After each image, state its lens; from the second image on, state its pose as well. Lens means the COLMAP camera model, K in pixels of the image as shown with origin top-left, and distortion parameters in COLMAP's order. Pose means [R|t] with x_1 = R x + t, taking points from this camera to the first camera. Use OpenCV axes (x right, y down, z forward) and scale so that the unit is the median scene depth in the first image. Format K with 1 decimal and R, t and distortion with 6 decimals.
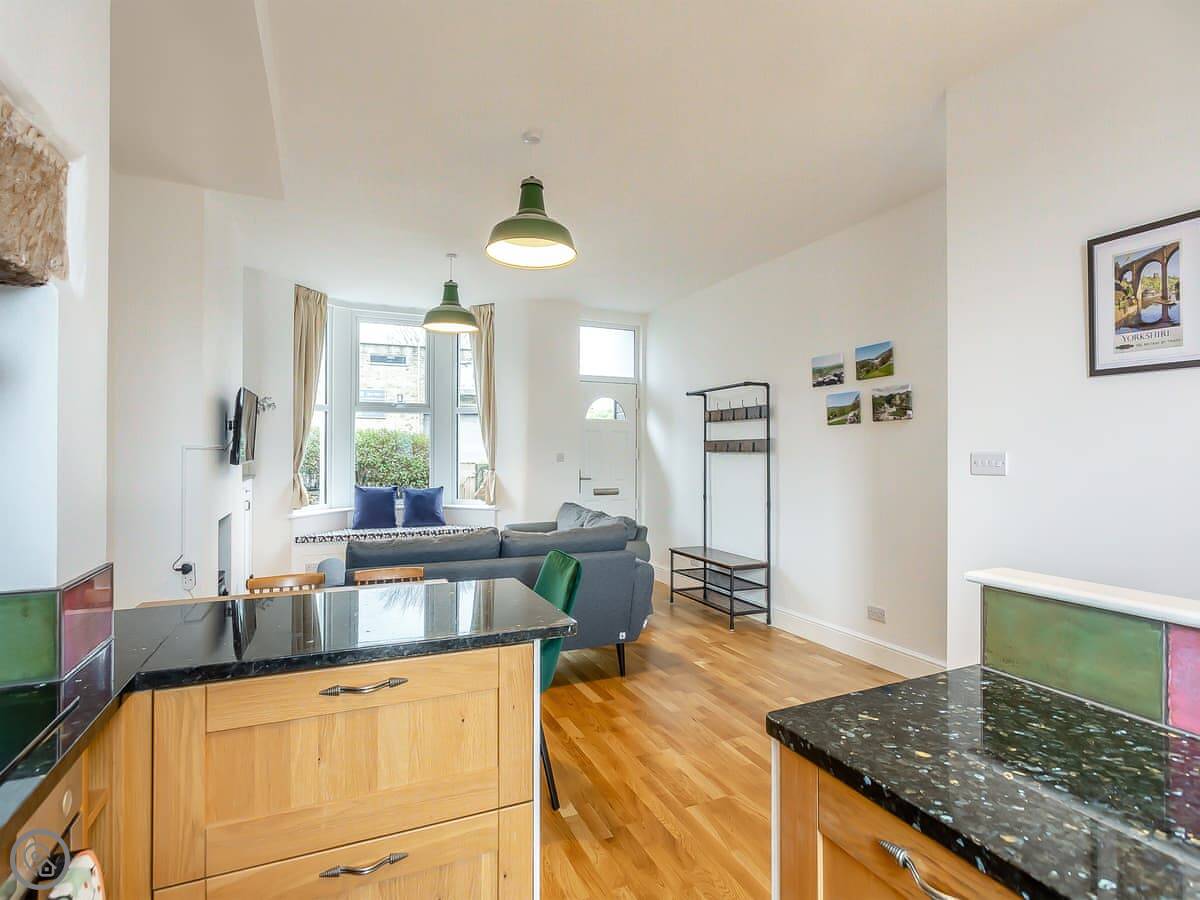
lens RADIAL K [[610.9, 0, 592.3], [0, 610.9, 451.2], [0, 0, 1]] dist [0.000046, 0.000377]
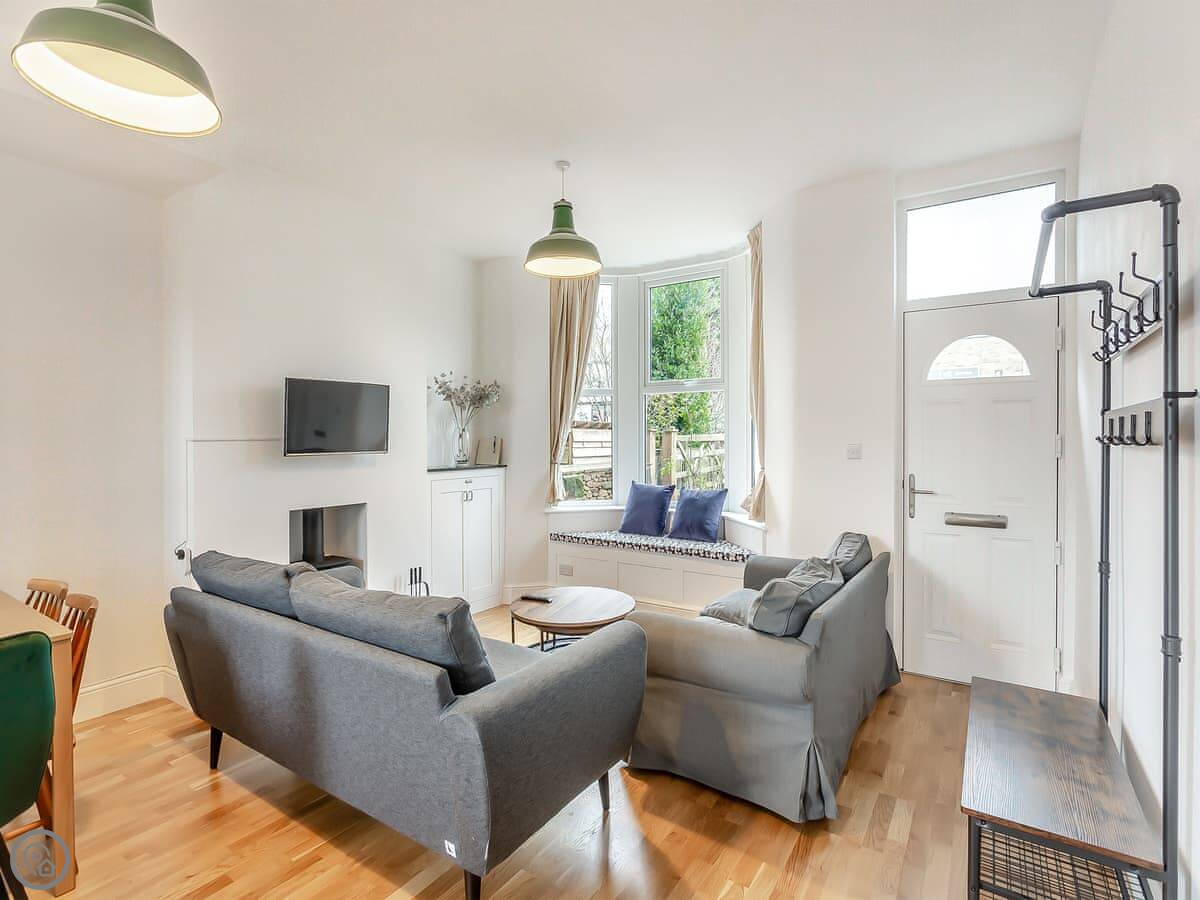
lens RADIAL K [[599.7, 0, 596.1], [0, 599.7, 443.2], [0, 0, 1]] dist [0.000358, 0.000157]
pose [[0.546743, 0.003820, -0.837292, 0.295333], [0.001468, 0.999984, 0.005521, -0.001636], [0.837299, -0.004248, 0.546728, 0.519402]]
